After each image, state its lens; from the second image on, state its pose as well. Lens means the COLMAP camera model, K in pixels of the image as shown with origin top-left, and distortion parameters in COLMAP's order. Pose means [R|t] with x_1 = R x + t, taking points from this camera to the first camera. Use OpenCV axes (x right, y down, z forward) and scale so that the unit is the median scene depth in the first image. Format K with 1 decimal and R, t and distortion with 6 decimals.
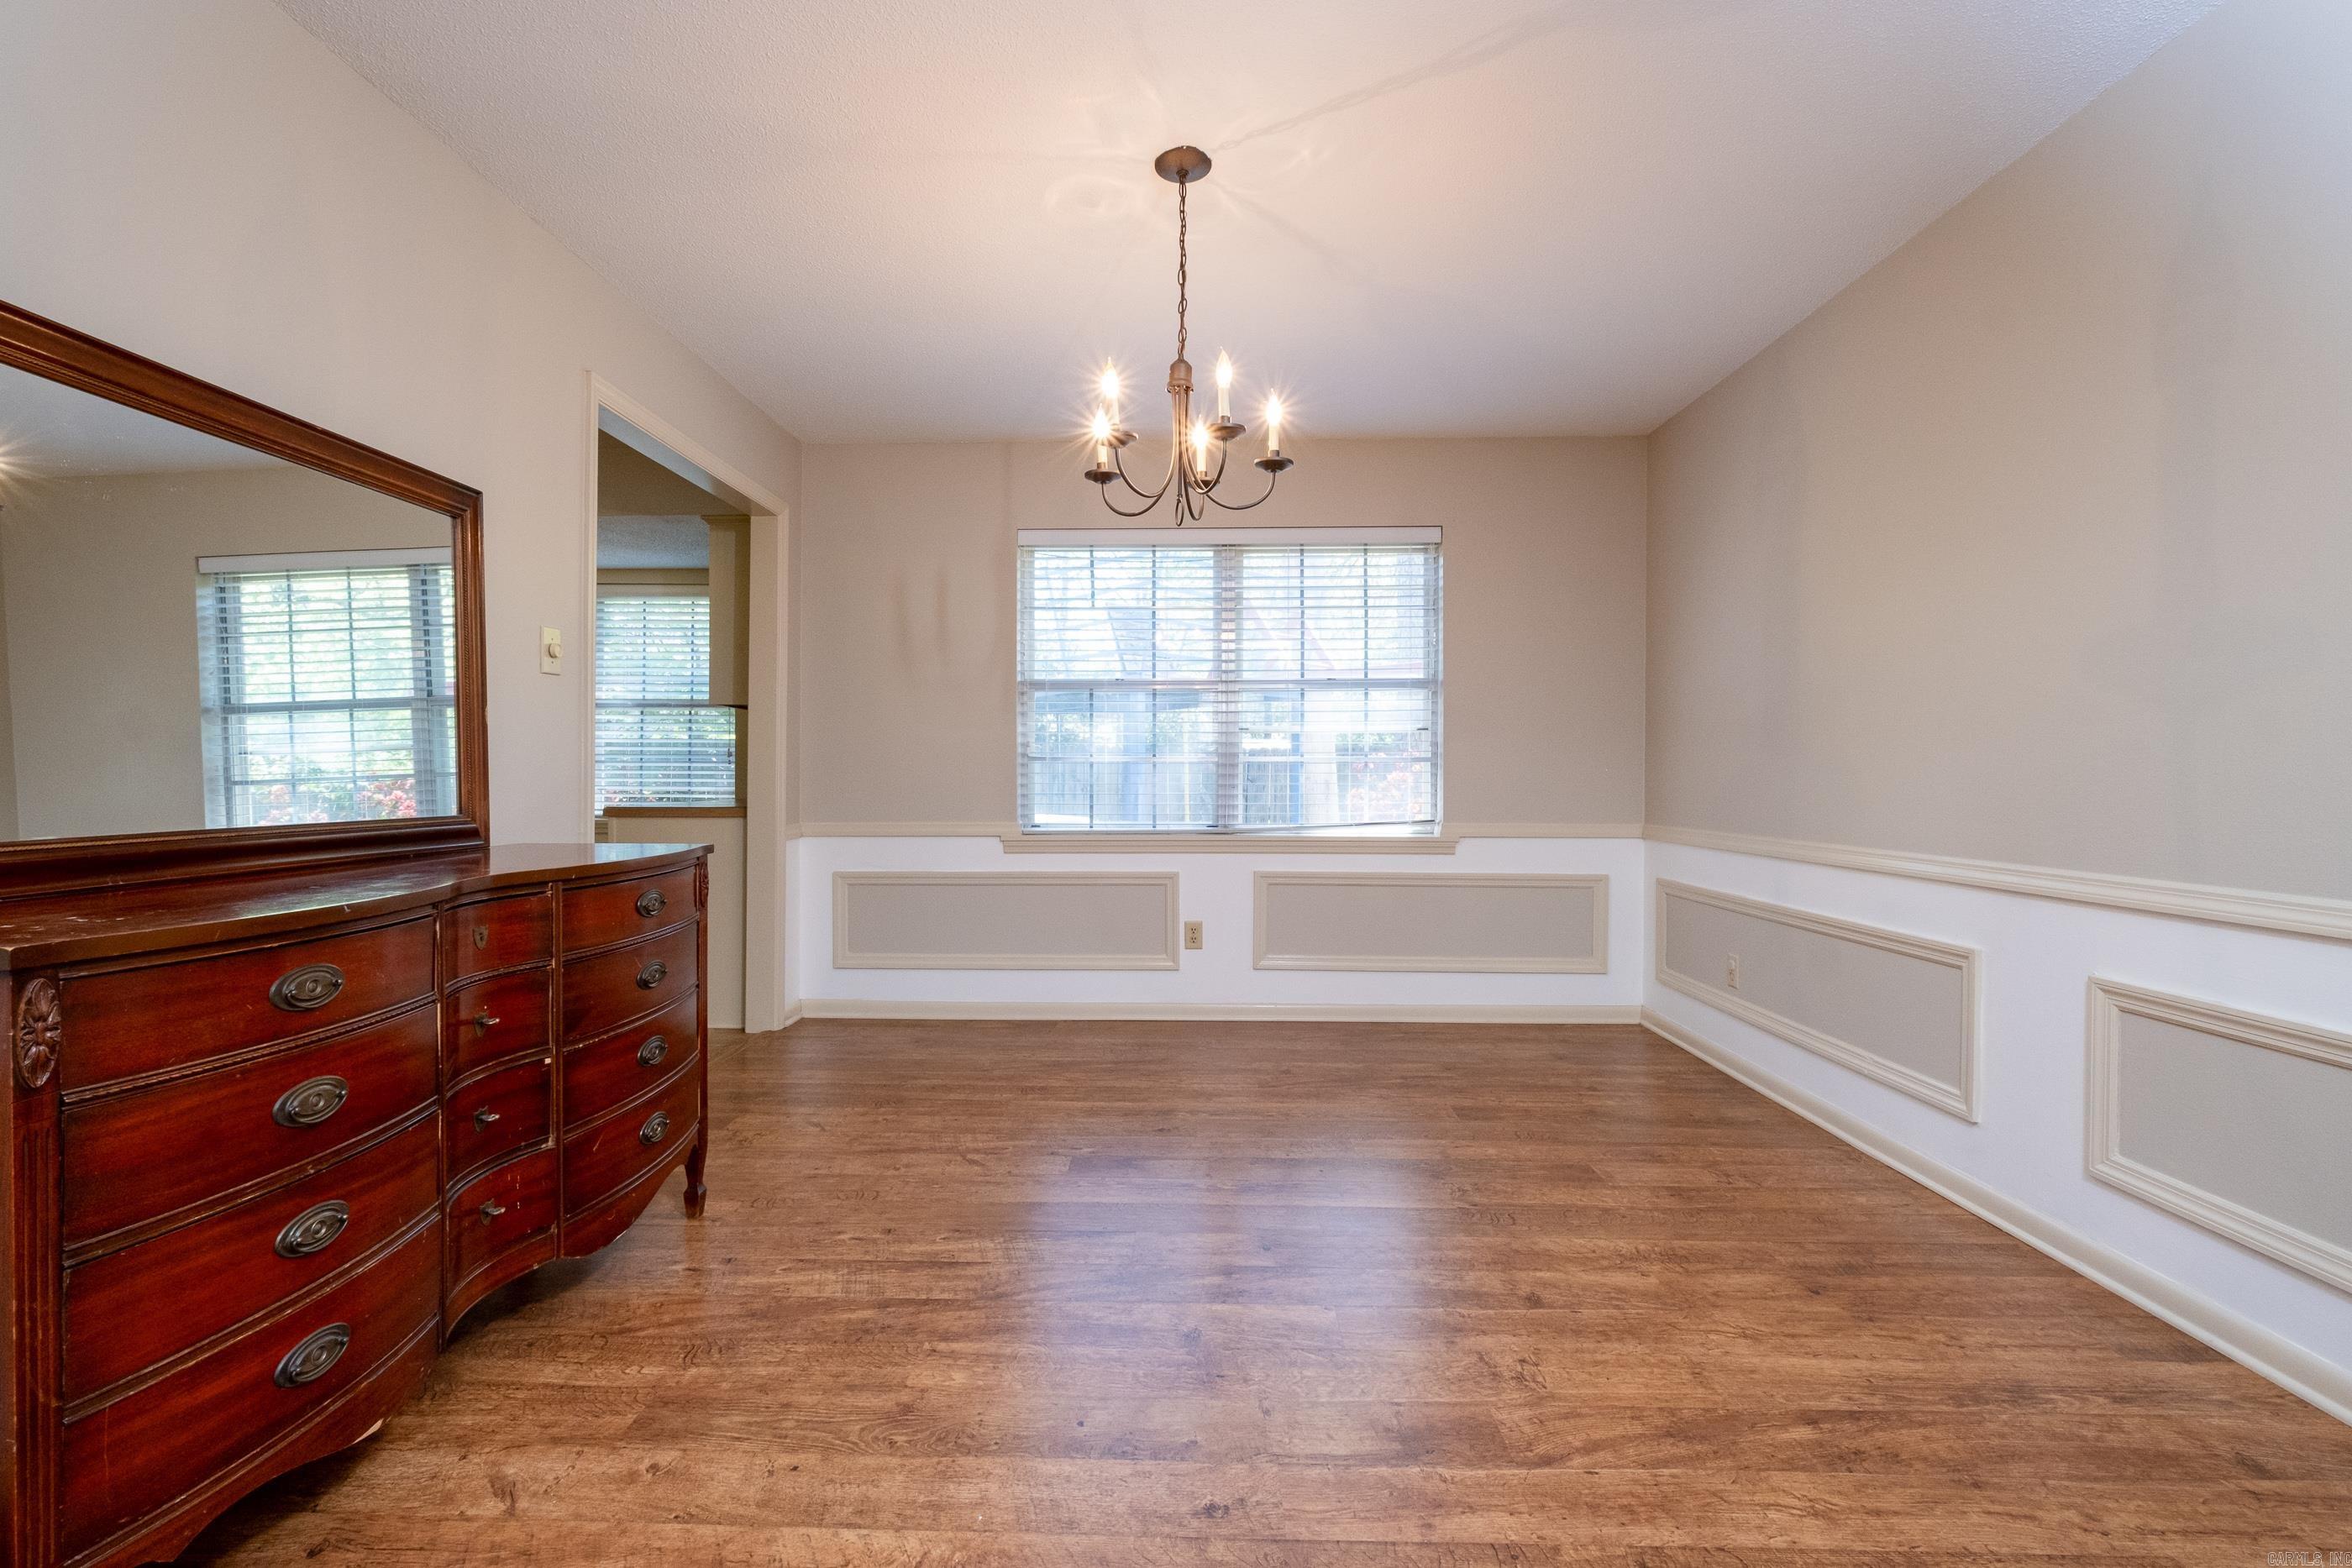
lens RADIAL K [[1099.1, 0, 1170.0], [0, 1099.1, 786.2], [0, 0, 1]] dist [0.002547, -0.001293]
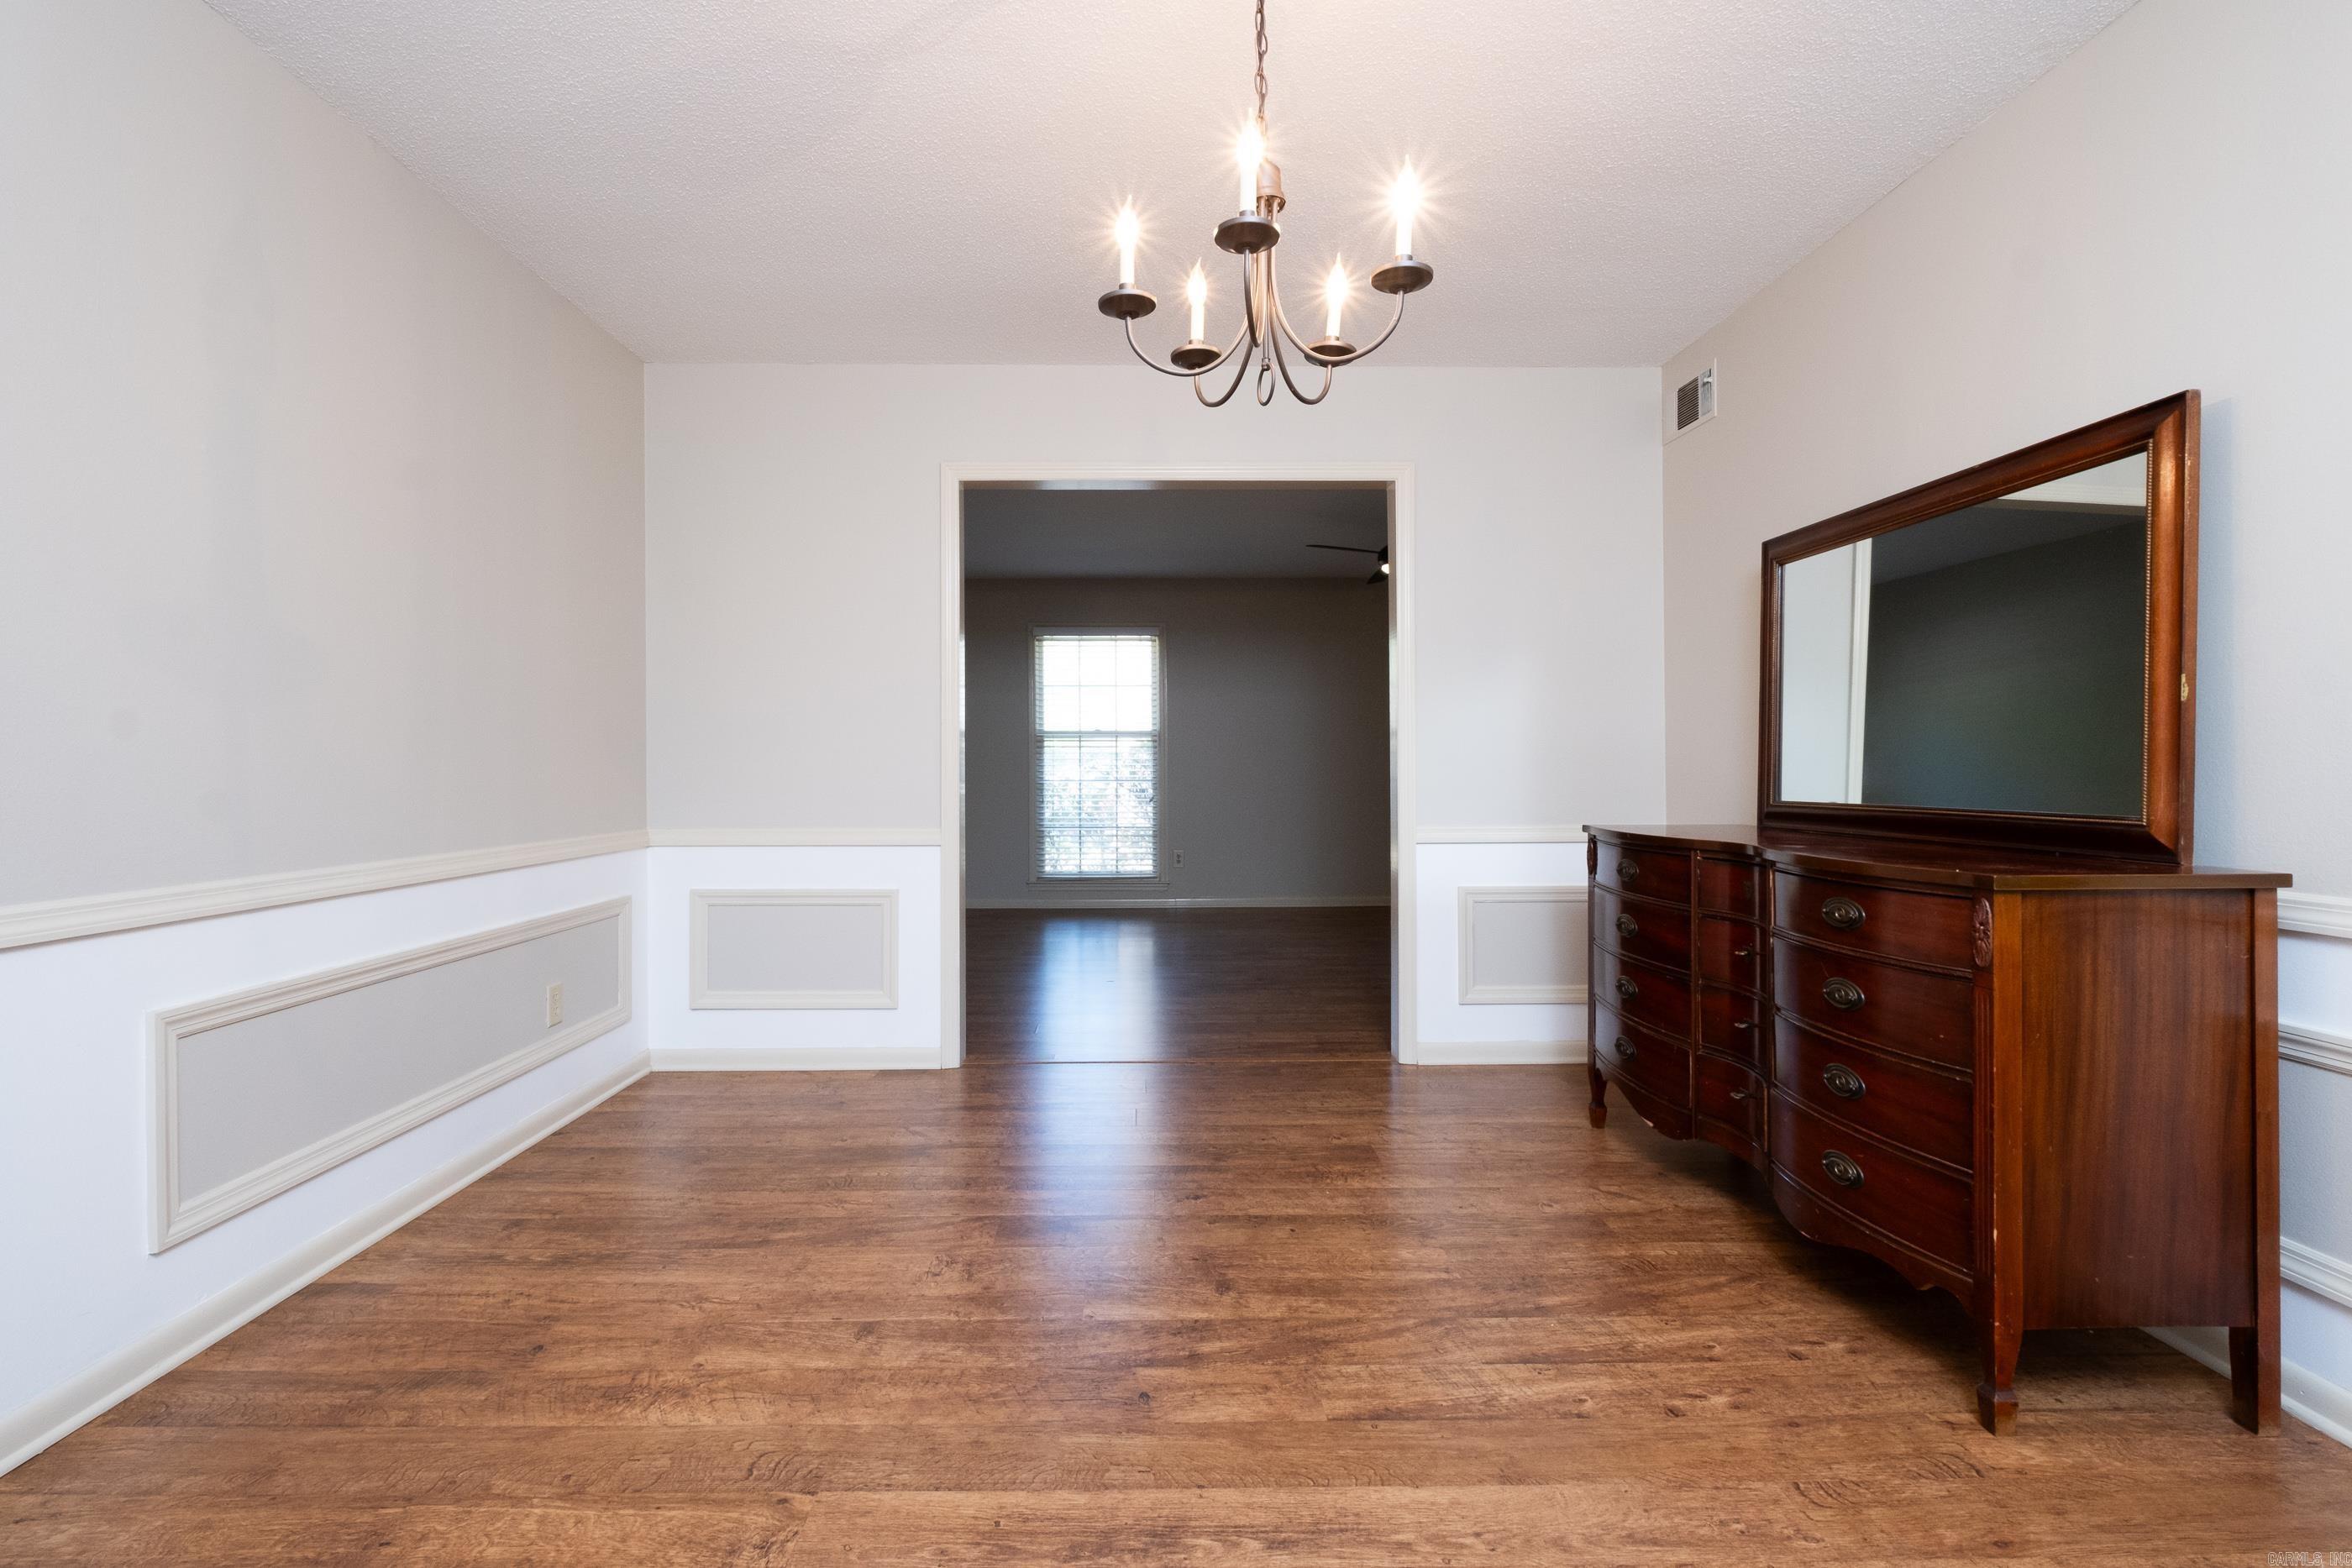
lens RADIAL K [[1042.0, 0, 1172.6], [0, 1042.0, 794.9], [0, 0, 1]] dist [-0.005875, 0.000068]
pose [[-0.998371, 0.002374, -0.057010, 0.120210], [0.000238, 0.999299, 0.037444, -0.021655], [0.057059, 0.037369, -0.997671, 1.885014]]
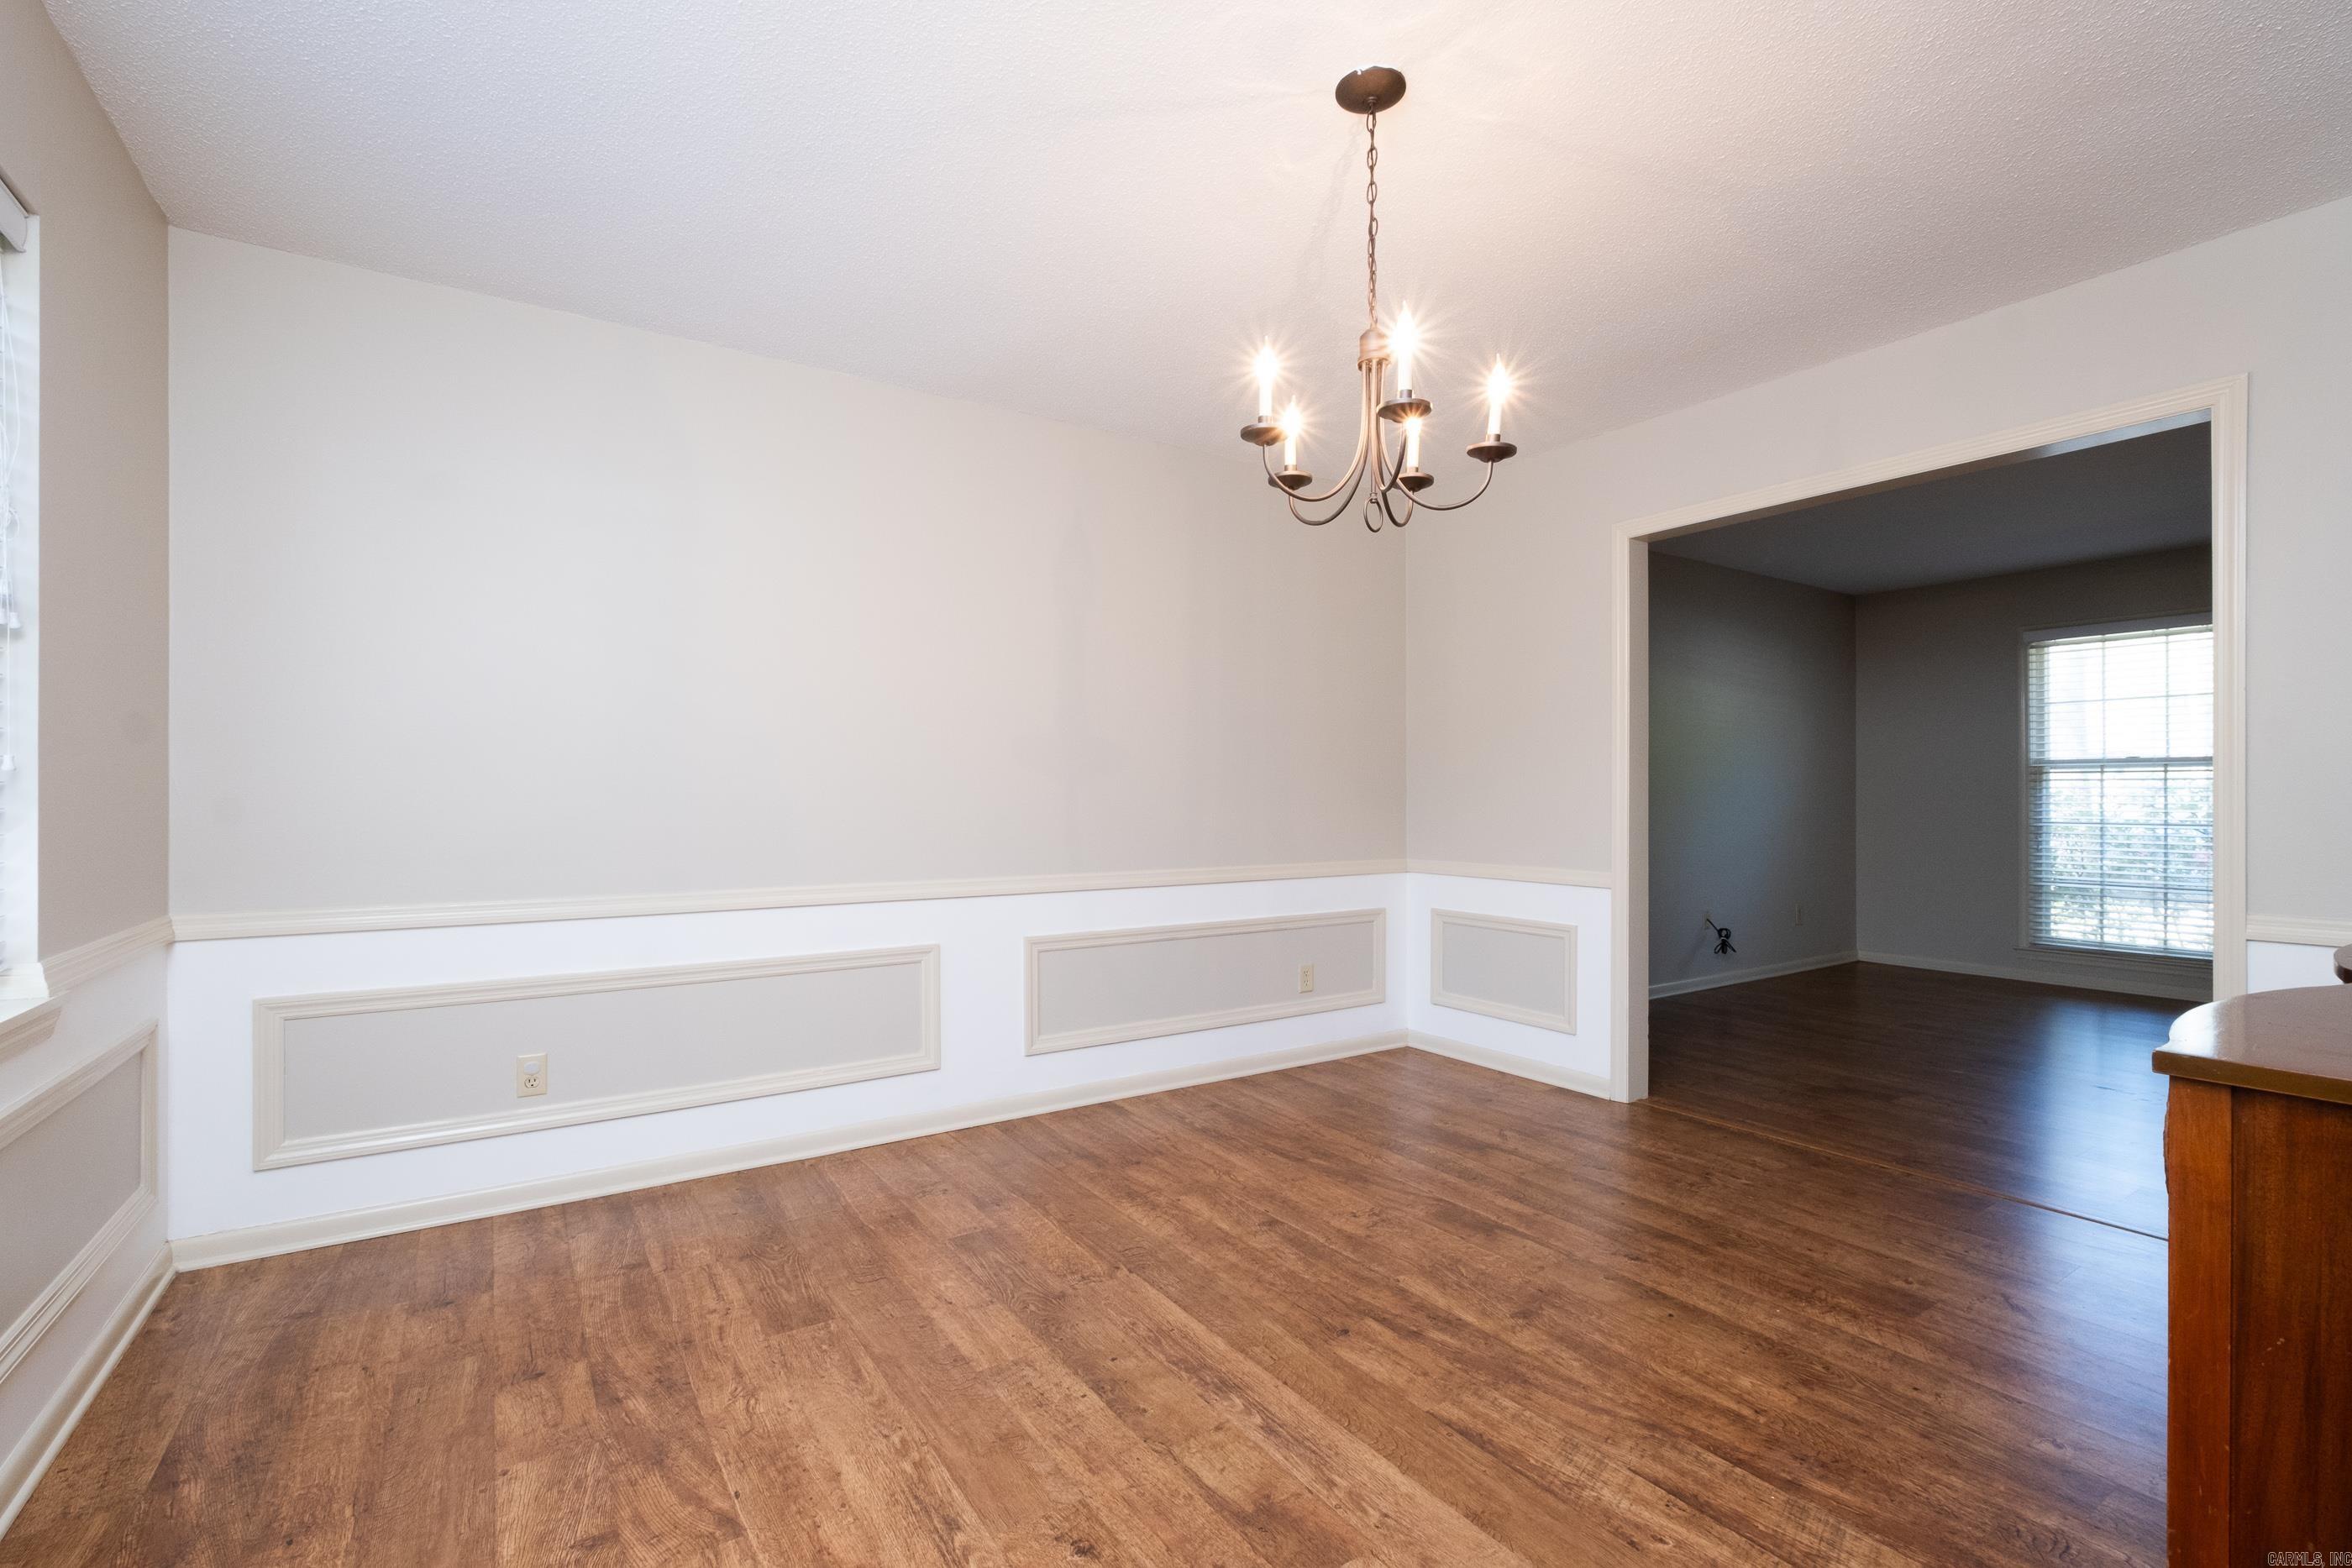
lens RADIAL K [[1042.0, 0, 1204.1], [0, 1042.0, 795.3], [0, 0, 1]] dist [-0.005875, 0.000068]
pose [[-0.600798, 0.000360, 0.799401, -0.613105], [0.008258, 0.999949, 0.005756, -0.049996], [-0.799359, 0.010060, -0.600770, 1.805063]]
